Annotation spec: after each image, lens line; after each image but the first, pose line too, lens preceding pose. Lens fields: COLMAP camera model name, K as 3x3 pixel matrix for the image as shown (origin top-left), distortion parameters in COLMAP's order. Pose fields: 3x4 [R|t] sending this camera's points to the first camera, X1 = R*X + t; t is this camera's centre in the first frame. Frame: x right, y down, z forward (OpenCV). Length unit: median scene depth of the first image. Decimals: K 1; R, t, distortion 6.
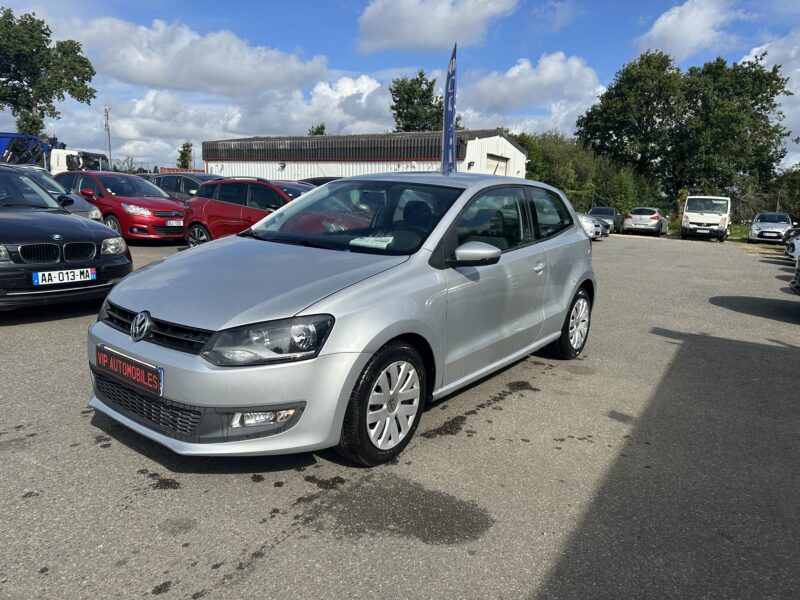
lens RADIAL K [[558.0, 0, 400.2], [0, 558.0, 303.3], [0, 0, 1]] dist [0.030045, -0.041514]
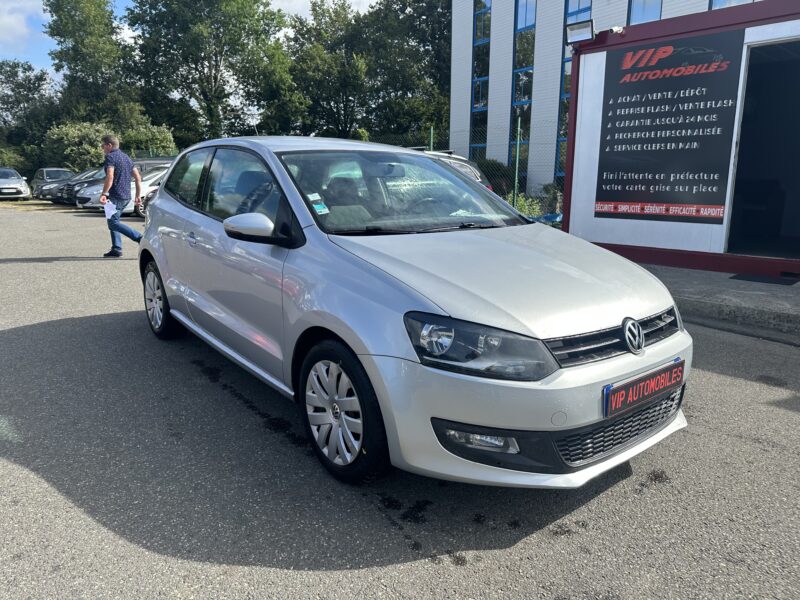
lens RADIAL K [[558.0, 0, 398.1], [0, 558.0, 301.6], [0, 0, 1]] dist [0.030045, -0.041514]
pose [[0.262412, -0.259628, 0.929373, -0.854268], [0.185944, 0.958679, 0.215313, -0.166304], [-0.946871, 0.116311, 0.299845, 0.689249]]
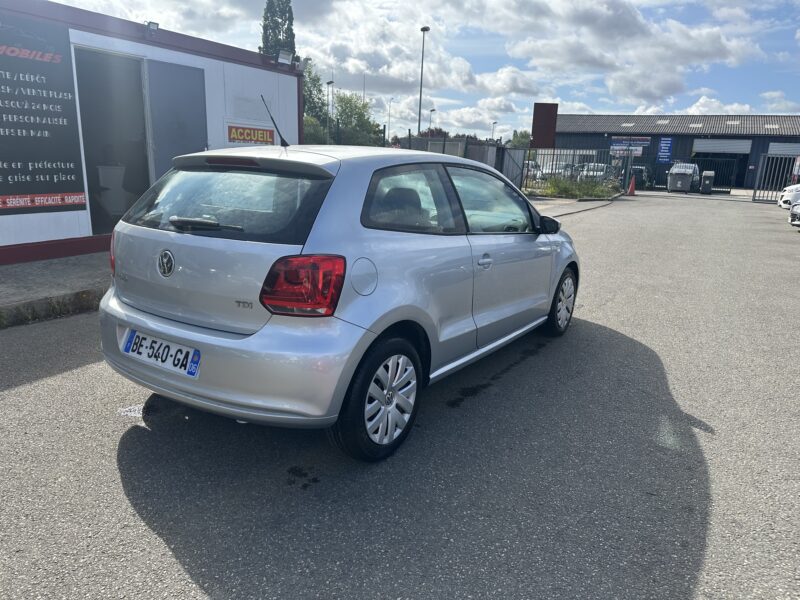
lens RADIAL K [[558.0, 0, 404.9], [0, 558.0, 304.4], [0, 0, 1]] dist [0.030045, -0.041514]
pose [[-0.995800, -0.063829, -0.065643, 0.076702], [-0.085479, 0.905021, 0.416690, -0.411706], [0.032811, 0.420550, -0.906676, 2.042906]]
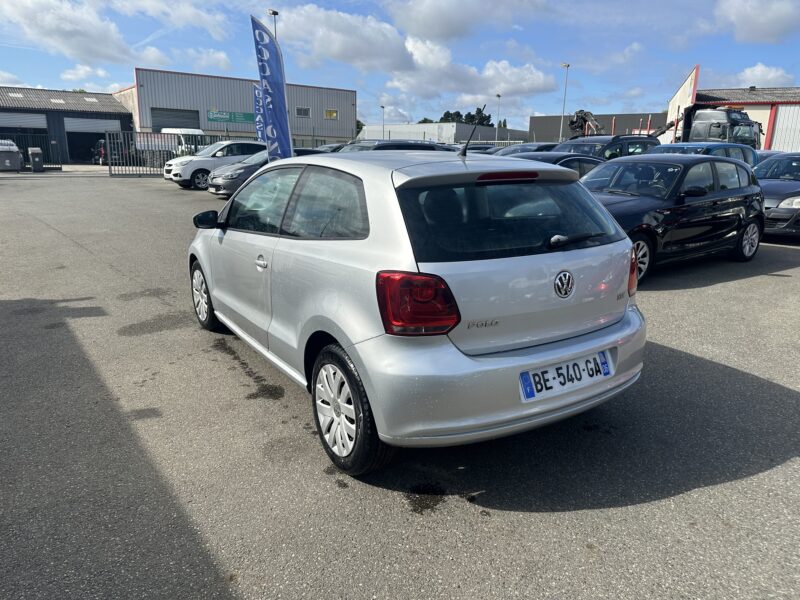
lens RADIAL K [[558.0, 0, 384.4], [0, 558.0, 307.1], [0, 0, 1]] dist [0.030045, -0.041514]
pose [[-0.367594, 0.197288, -0.908819, 0.957282], [-0.201394, 0.937162, 0.284899, -0.275463], [0.907918, 0.287758, -0.304763, 1.445030]]
